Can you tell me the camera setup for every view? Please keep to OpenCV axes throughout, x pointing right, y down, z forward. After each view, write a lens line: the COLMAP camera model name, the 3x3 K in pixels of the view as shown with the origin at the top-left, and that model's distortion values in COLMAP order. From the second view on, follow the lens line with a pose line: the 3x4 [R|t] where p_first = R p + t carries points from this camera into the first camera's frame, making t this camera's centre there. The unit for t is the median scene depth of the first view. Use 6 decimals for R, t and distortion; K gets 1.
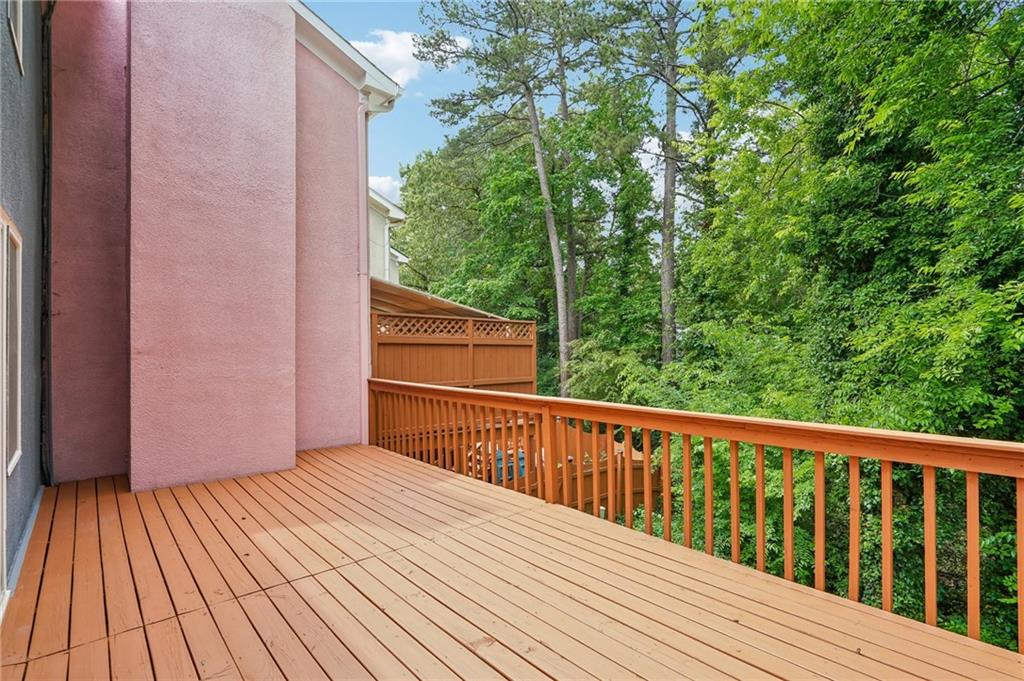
lens RADIAL K [[471.3, 0, 513.3], [0, 471.3, 345.3], [0, 0, 1]] dist [-0.016552, 0.004144]
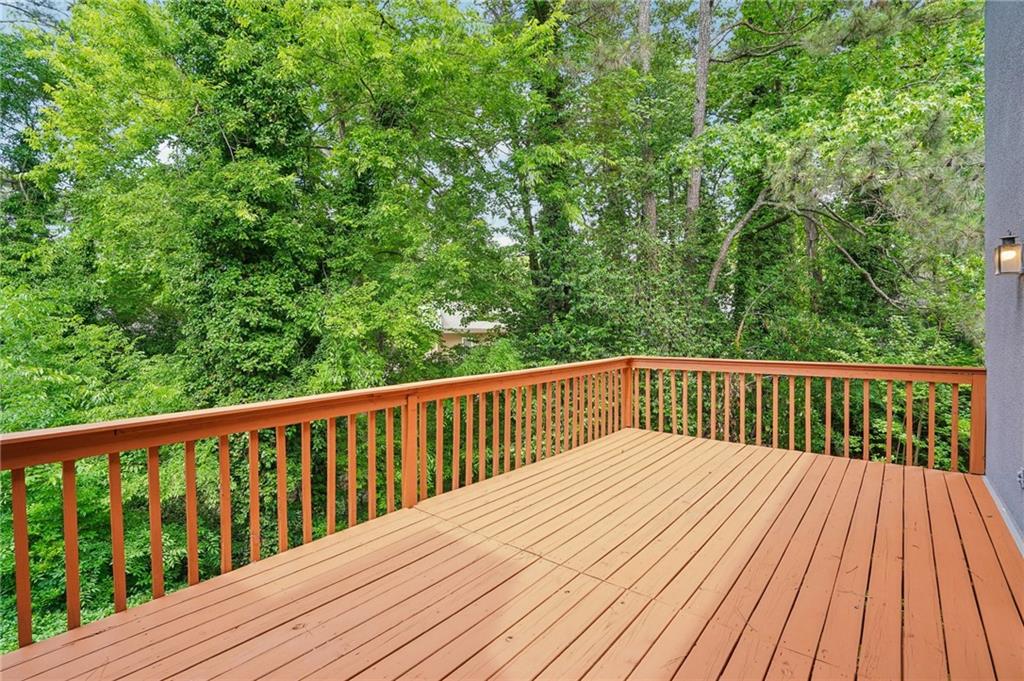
lens RADIAL K [[471.3, 0, 512.8], [0, 471.3, 334.7], [0, 0, 1]] dist [-0.016552, 0.004144]
pose [[-0.137672, 0.002153, 0.990476, -0.875430], [-0.000600, 0.999997, -0.002258, 0.031669], [-0.990478, -0.000905, -0.137670, 1.046877]]
